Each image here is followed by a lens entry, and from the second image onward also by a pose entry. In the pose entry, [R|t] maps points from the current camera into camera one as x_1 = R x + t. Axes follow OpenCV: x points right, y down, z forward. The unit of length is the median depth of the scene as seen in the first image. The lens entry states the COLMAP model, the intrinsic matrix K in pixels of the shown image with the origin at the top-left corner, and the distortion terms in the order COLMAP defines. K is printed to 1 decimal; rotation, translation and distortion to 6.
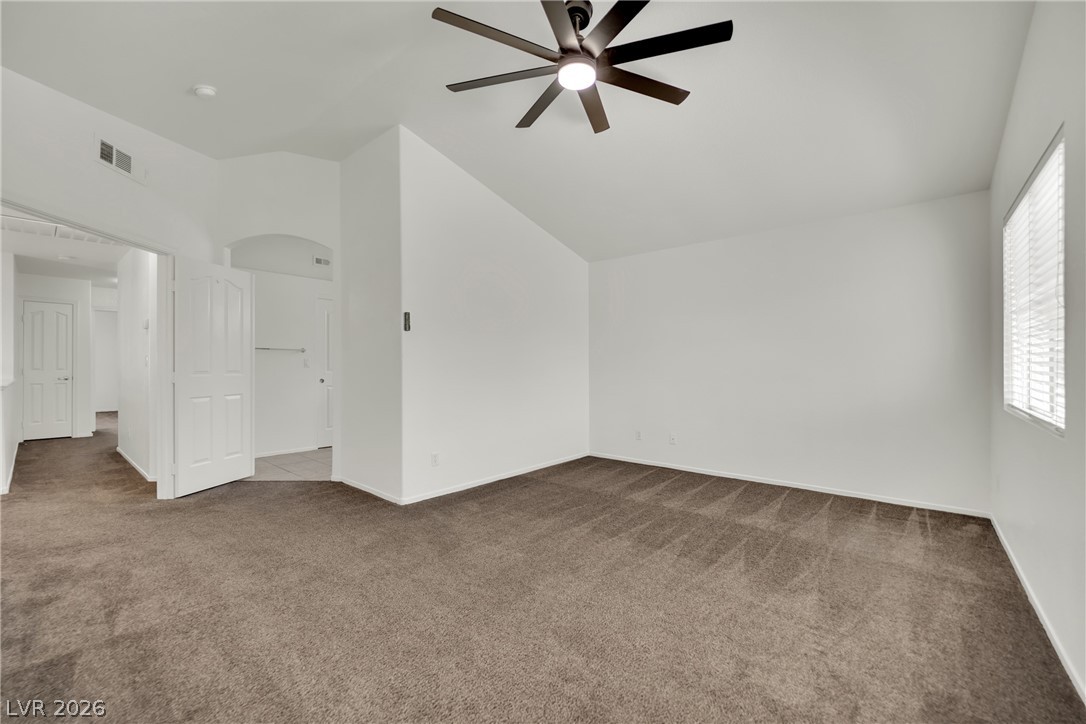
lens RADIAL K [[453.3, 0, 537.9], [0, 453.3, 362.7], [0, 0, 1]] dist [-0.001324, 0.000152]
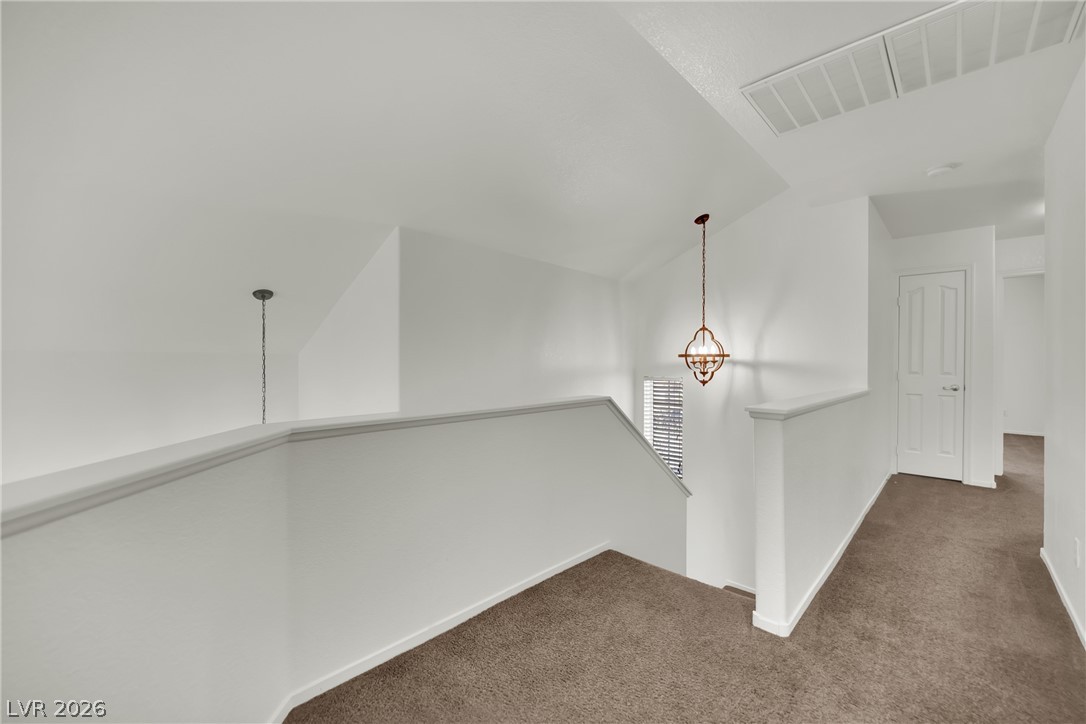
lens RADIAL K [[453.3, 0, 537.9], [0, 453.3, 365.1], [0, 0, 1]] dist [-0.001324, 0.000152]
pose [[-0.016831, 0.004297, -0.999849, -0.392345], [-0.004314, 0.999981, 0.004370, 0.002097], [0.999849, 0.004387, -0.016812, 0.421651]]
